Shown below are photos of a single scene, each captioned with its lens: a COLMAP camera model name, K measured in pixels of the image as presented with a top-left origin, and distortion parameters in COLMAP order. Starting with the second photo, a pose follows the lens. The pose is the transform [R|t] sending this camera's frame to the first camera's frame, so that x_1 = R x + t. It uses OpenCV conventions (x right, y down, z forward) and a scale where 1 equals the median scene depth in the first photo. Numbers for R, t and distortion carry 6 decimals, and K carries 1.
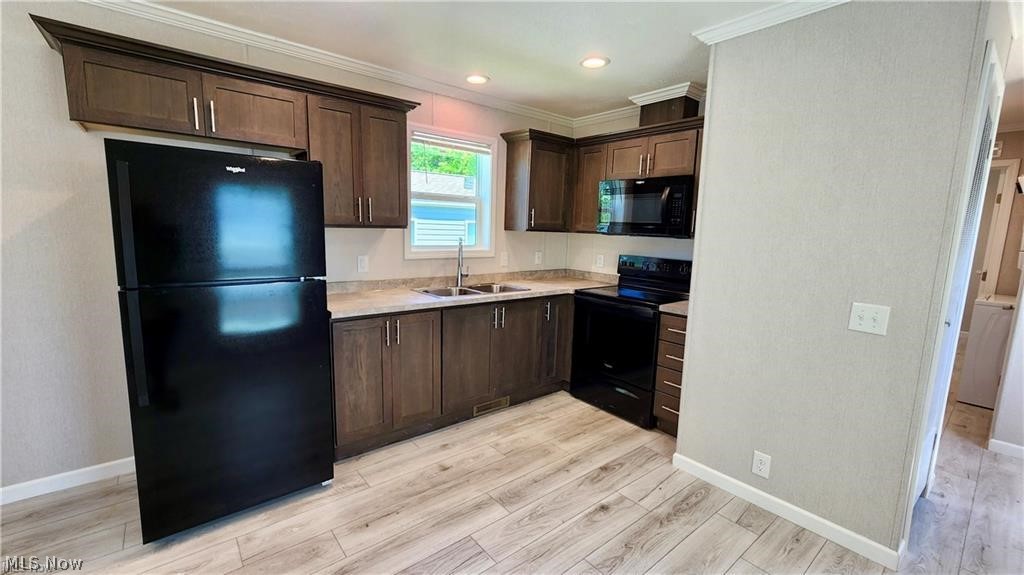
lens RADIAL K [[420.9, 0, 507.4], [0, 420.9, 287.8], [0, 0, 1]] dist [0.001653, 0.000119]
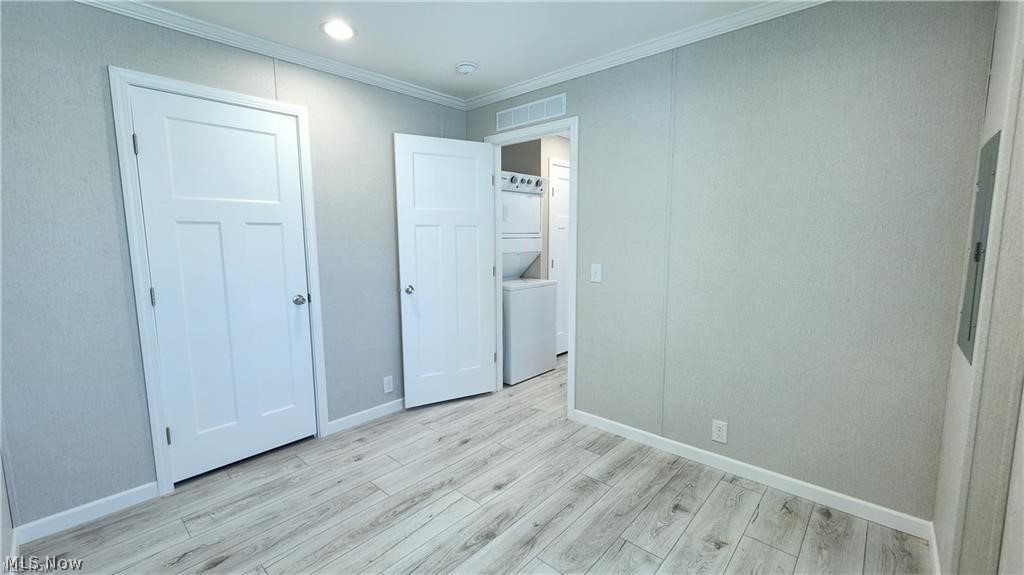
lens RADIAL K [[420.9, 0, 514.0], [0, 420.9, 284.6], [0, 0, 1]] dist [0.001653, 0.000119]
pose [[-0.987164, 0.001133, -0.159708, 0.186055], [-0.040196, 0.966025, 0.255304, -0.124743], [0.154571, 0.258446, -0.953579, 0.976973]]
